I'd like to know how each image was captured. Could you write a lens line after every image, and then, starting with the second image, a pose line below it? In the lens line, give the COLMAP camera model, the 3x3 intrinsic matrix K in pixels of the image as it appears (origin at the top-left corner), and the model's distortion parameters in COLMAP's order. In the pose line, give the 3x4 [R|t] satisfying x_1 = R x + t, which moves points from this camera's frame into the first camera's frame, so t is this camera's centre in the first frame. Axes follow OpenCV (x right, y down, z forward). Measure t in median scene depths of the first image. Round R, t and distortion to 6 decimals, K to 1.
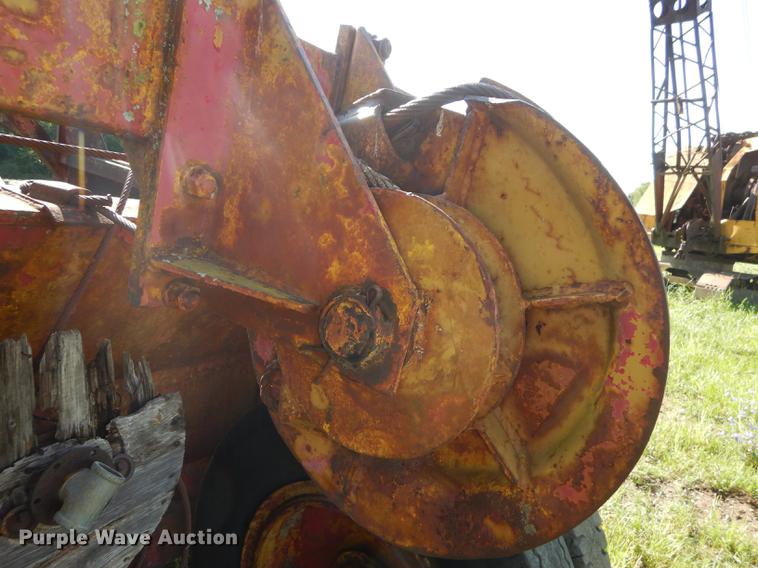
lens RADIAL K [[556.4, 0, 378.8], [0, 556.4, 283.5], [0, 0, 1]] dist [0.034275, -0.001969]
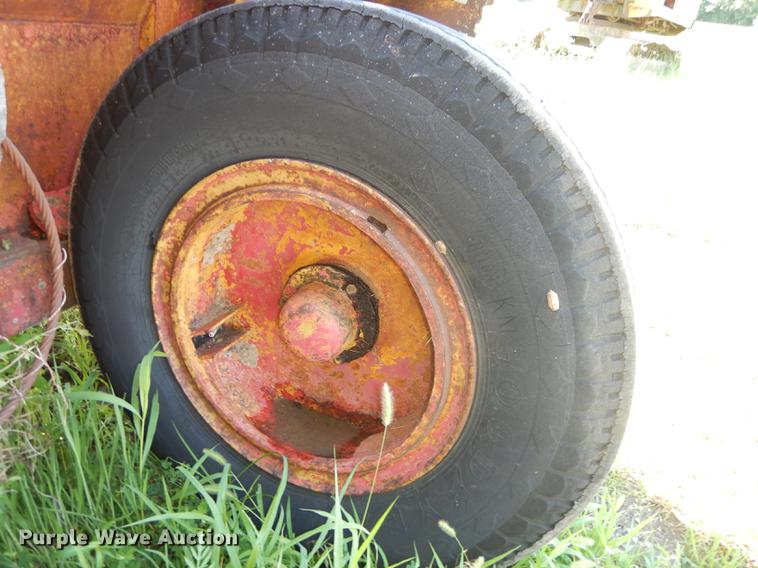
lens RADIAL K [[556.4, 0, 379.3], [0, 556.4, 282.9], [0, 0, 1]] dist [0.034275, -0.001969]
pose [[0.979506, -0.083819, 0.183143, -0.090554], [0.016714, 0.939982, 0.340814, 0.237365], [-0.200718, -0.330768, 0.922120, 0.291576]]
